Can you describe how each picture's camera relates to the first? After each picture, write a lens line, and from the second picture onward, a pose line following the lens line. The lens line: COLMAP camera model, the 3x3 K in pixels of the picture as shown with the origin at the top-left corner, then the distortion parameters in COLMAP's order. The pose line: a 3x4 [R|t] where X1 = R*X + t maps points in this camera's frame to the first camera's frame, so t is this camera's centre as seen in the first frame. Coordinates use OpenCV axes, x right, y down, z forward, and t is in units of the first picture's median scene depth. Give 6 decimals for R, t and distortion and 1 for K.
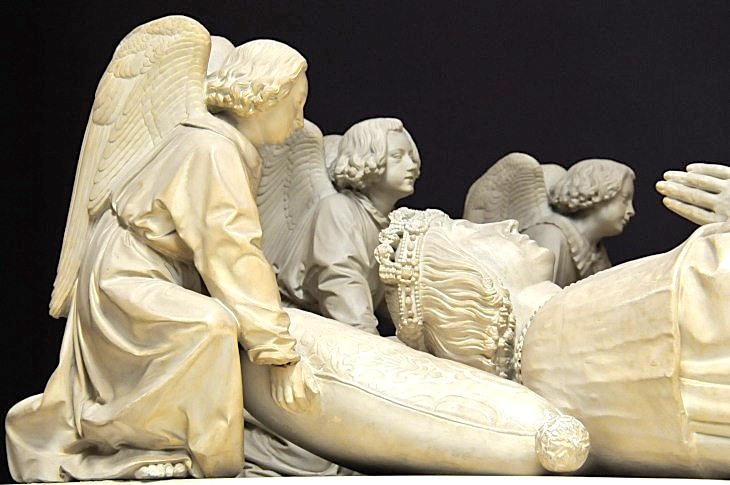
lens RADIAL K [[2356.1, 0, 363.4], [0, 2356.1, 238.3], [0, 0, 1]] dist [1.364825, 0.000000]
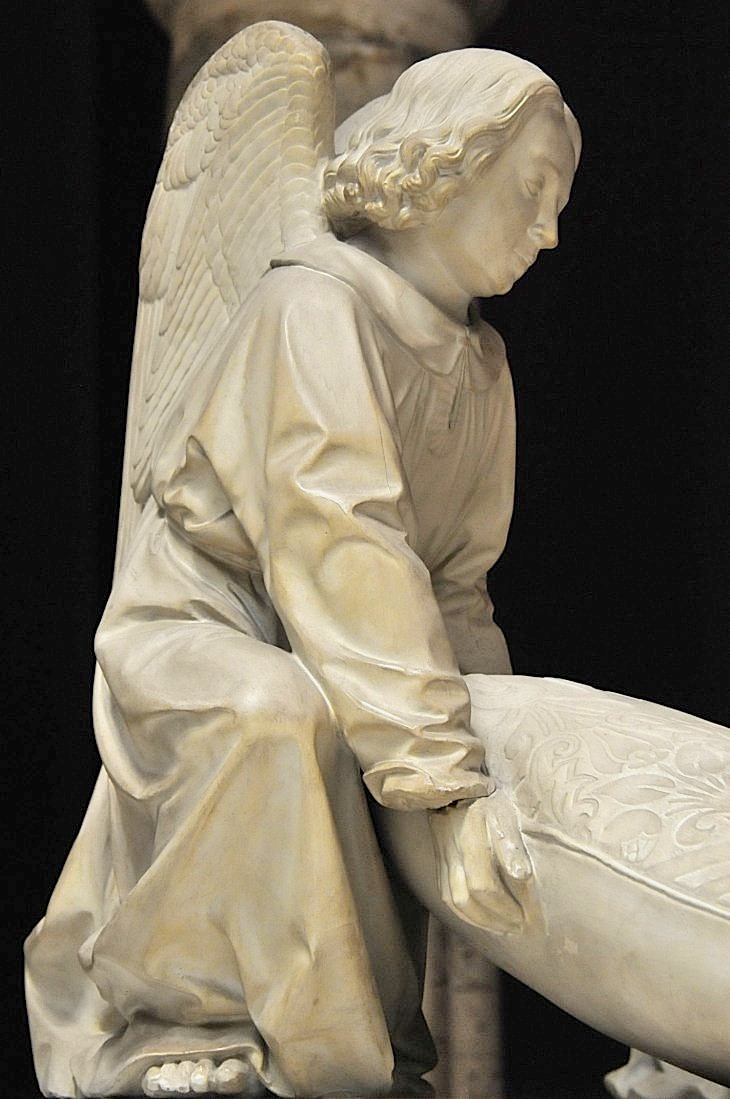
lens RADIAL K [[2772.9, 0, 368.1], [0, 2772.9, 552.3], [0, 0, 1]] dist [0.702781, 0.000000]
pose [[0.896287, -0.082109, -0.435807, 0.161958], [0.048343, 0.994944, -0.088033, 0.050956], [0.440832, 0.057835, 0.895725, 0.566585]]
